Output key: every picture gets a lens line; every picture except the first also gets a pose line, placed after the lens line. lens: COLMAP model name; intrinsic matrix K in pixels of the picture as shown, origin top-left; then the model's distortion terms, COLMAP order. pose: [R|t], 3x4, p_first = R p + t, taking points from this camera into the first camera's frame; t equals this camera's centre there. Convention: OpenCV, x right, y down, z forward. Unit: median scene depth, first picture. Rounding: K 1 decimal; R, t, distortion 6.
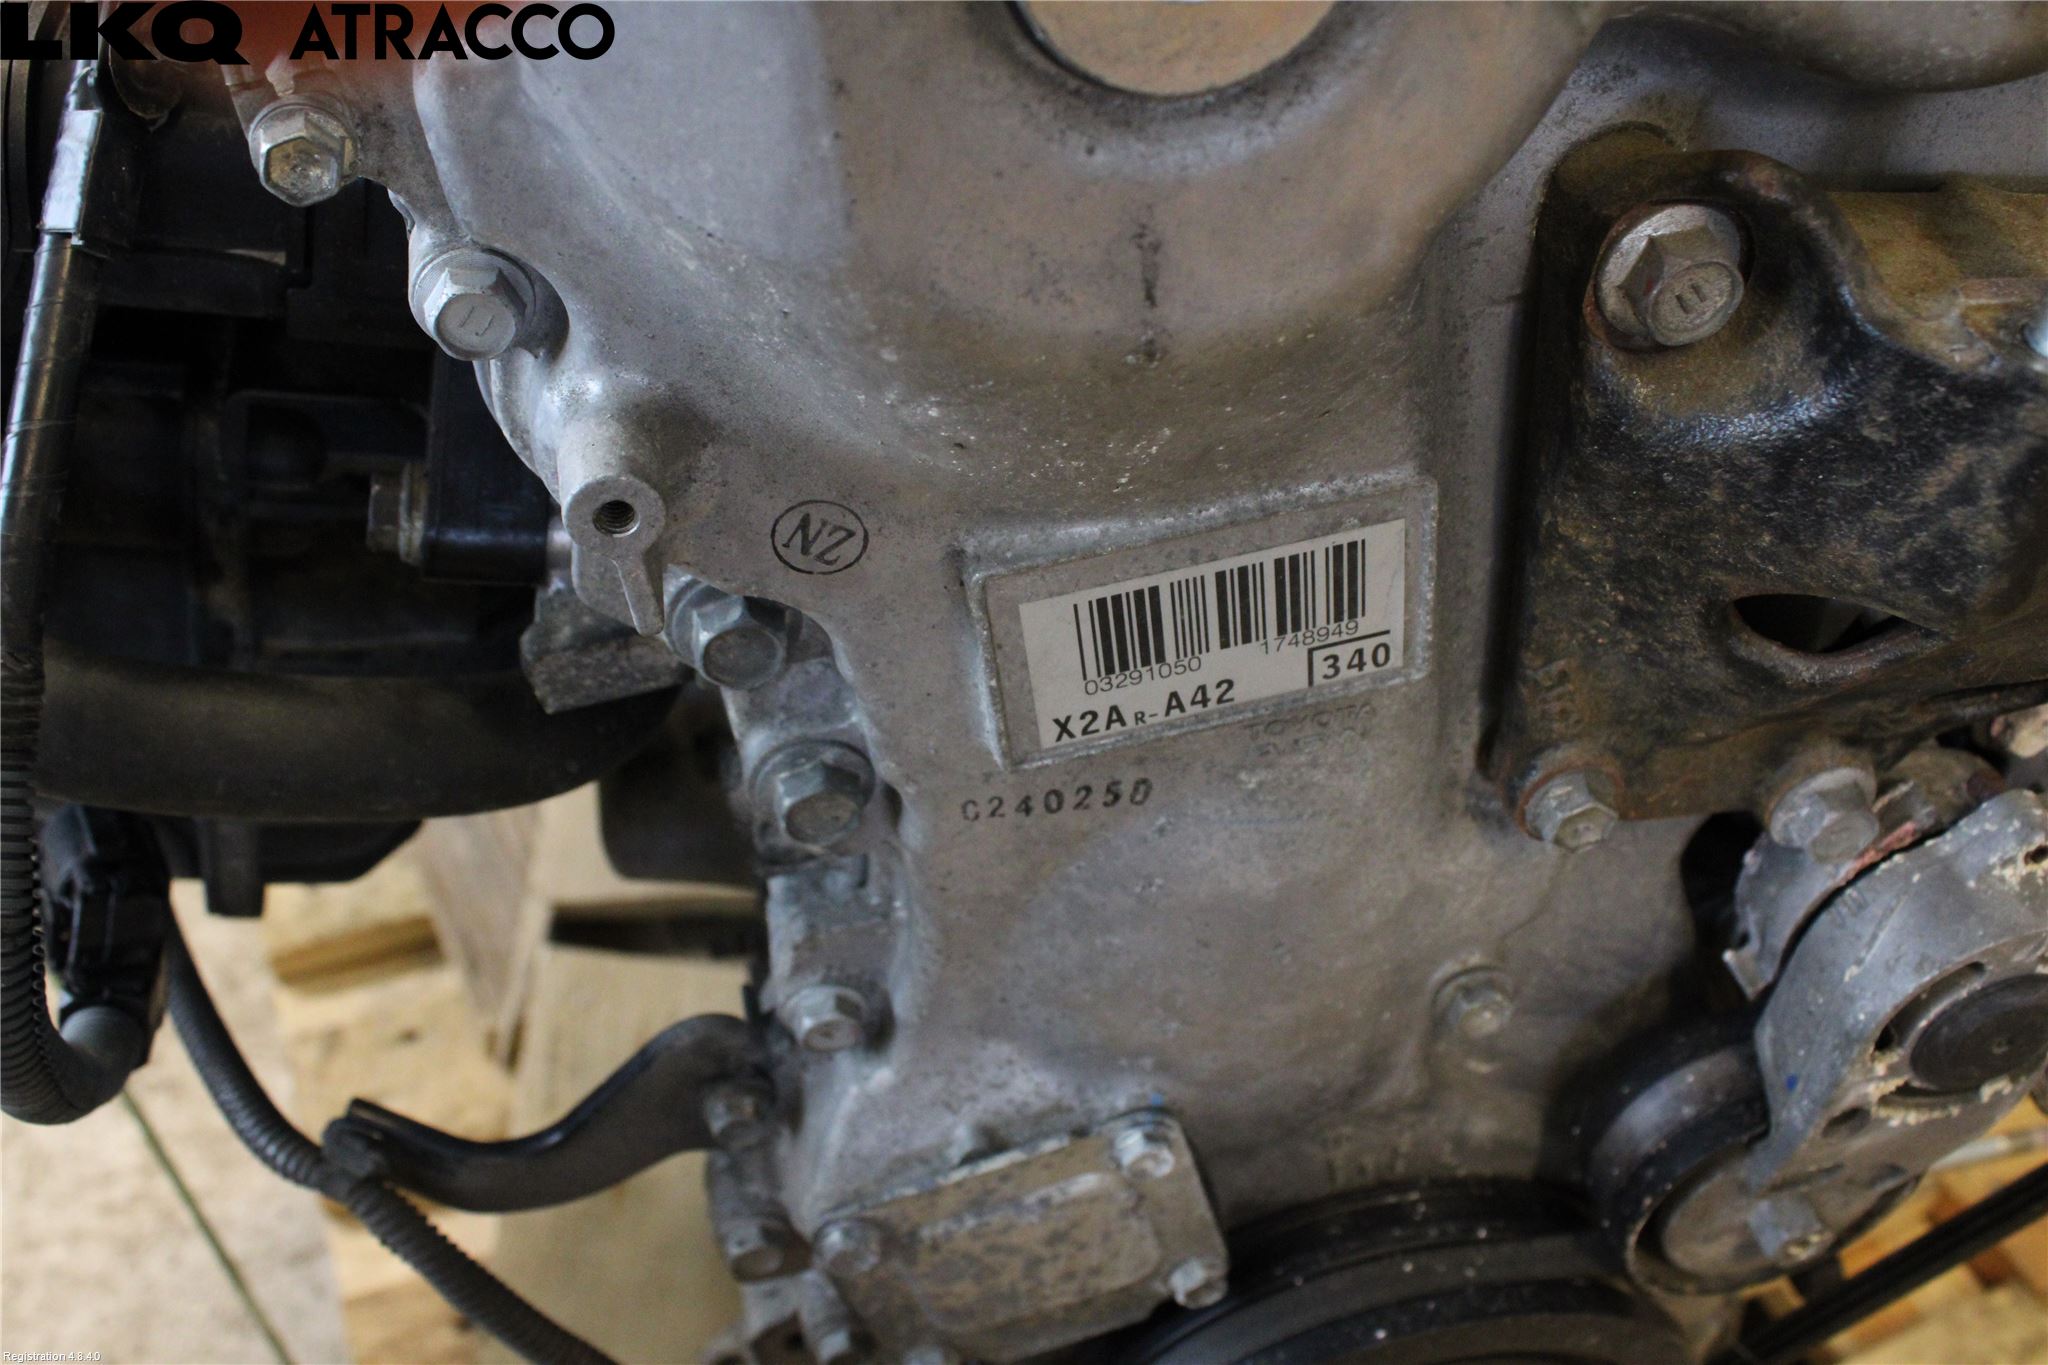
lens RADIAL K [[2122.8, 0, 969.6], [0, 2122.8, 636.5], [0, 0, 1]] dist [-0.155599, 0.195093]
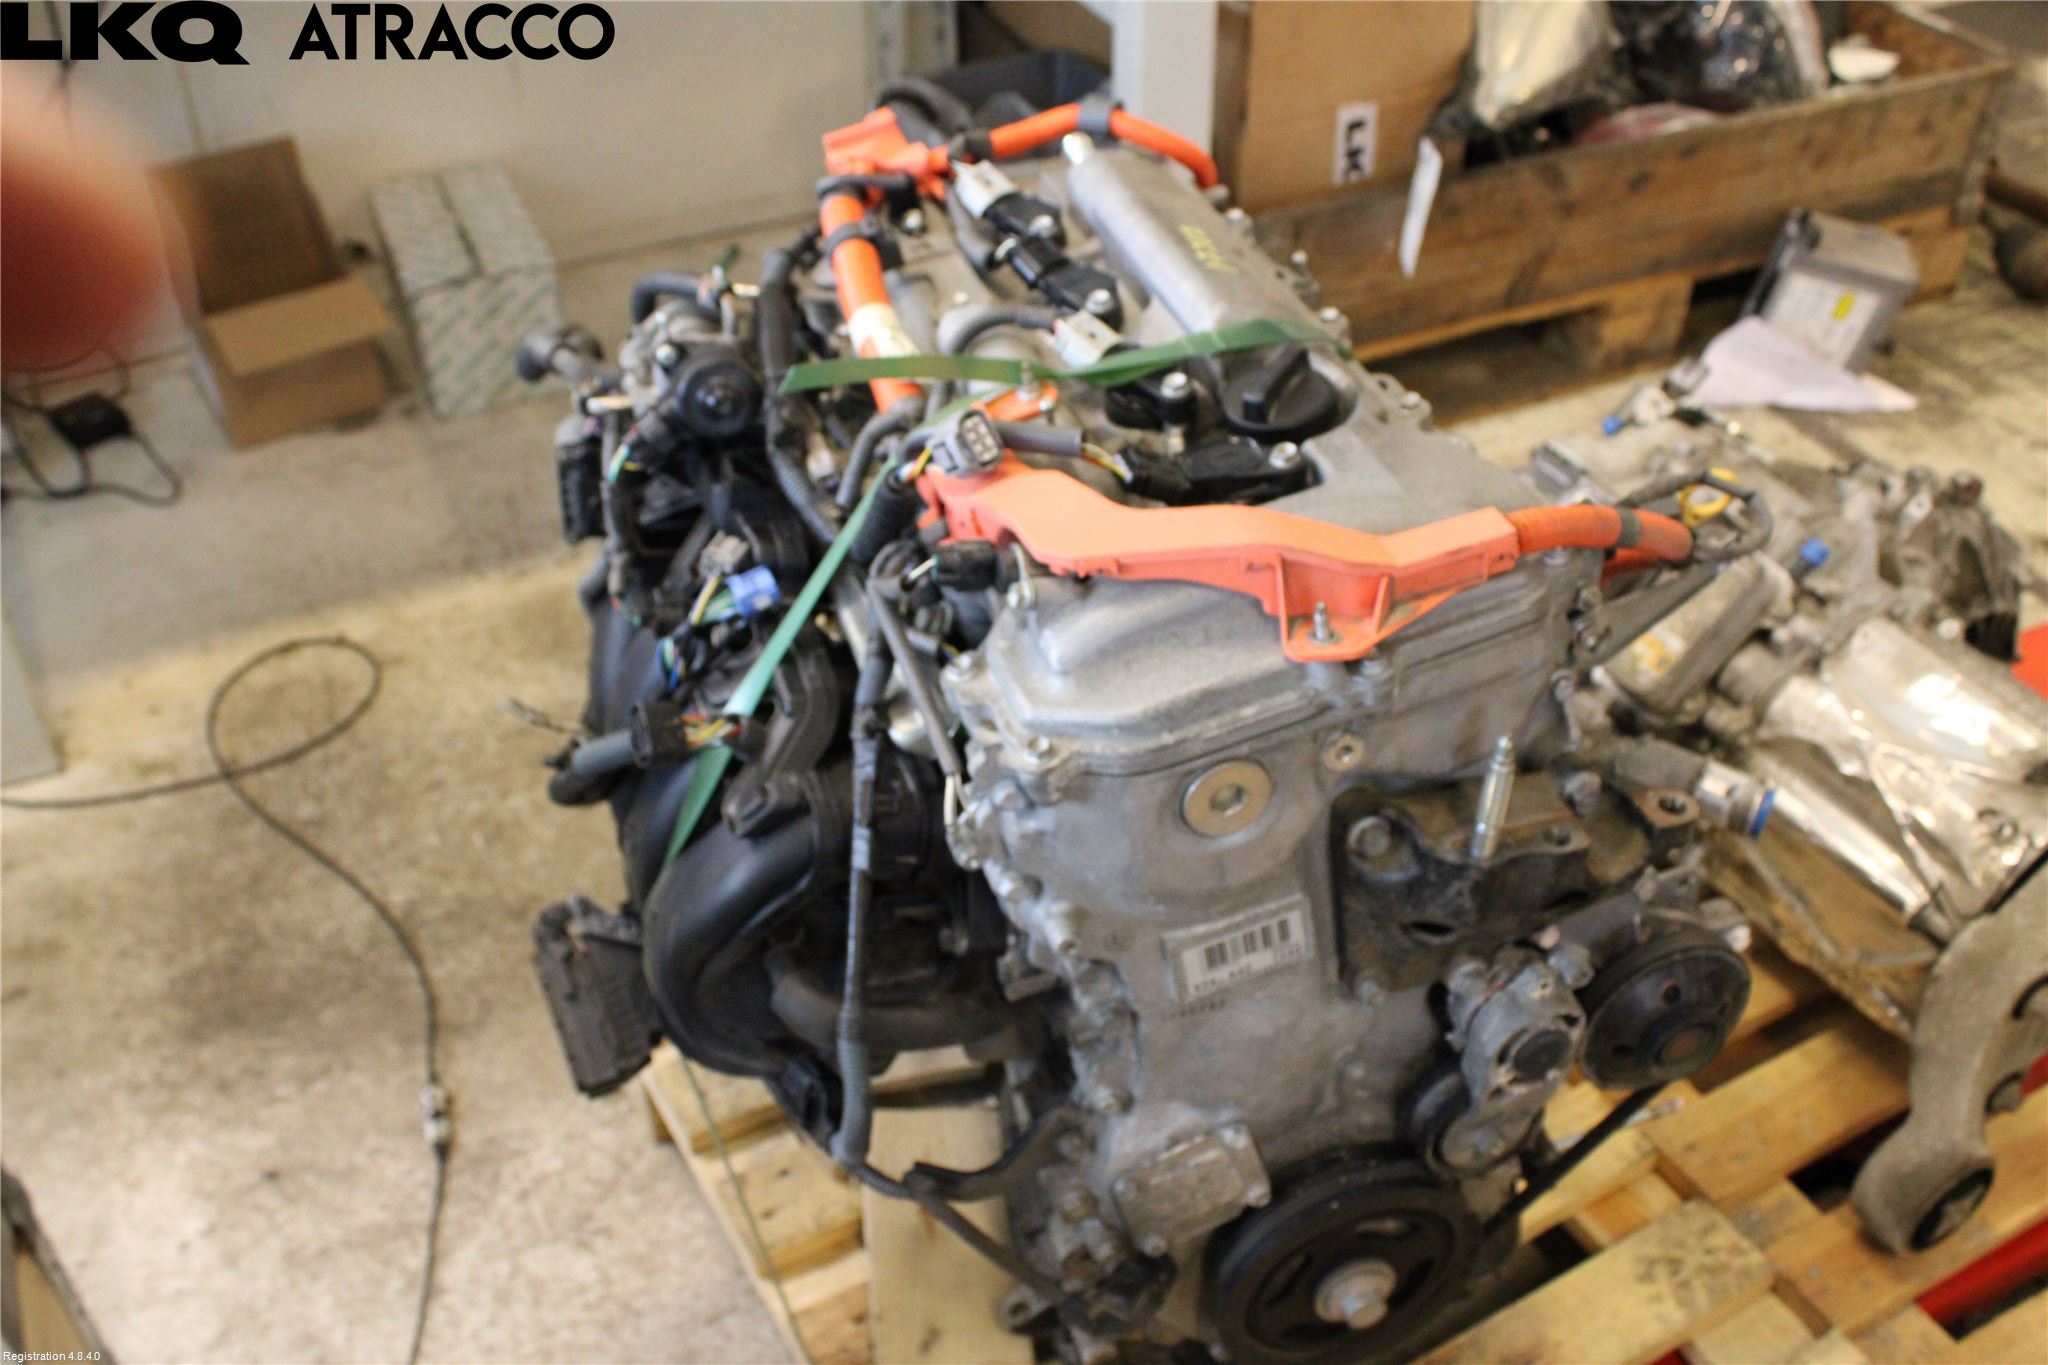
lens RADIAL K [[2122.8, 0, 969.6], [0, 2122.8, 636.5], [0, 0, 1]] dist [-0.155599, 0.195093]
pose [[0.993030, -0.112095, 0.036430, -0.273372], [0.114588, 0.990529, -0.075645, -0.216690], [-0.027605, 0.079292, 0.996469, -1.674495]]
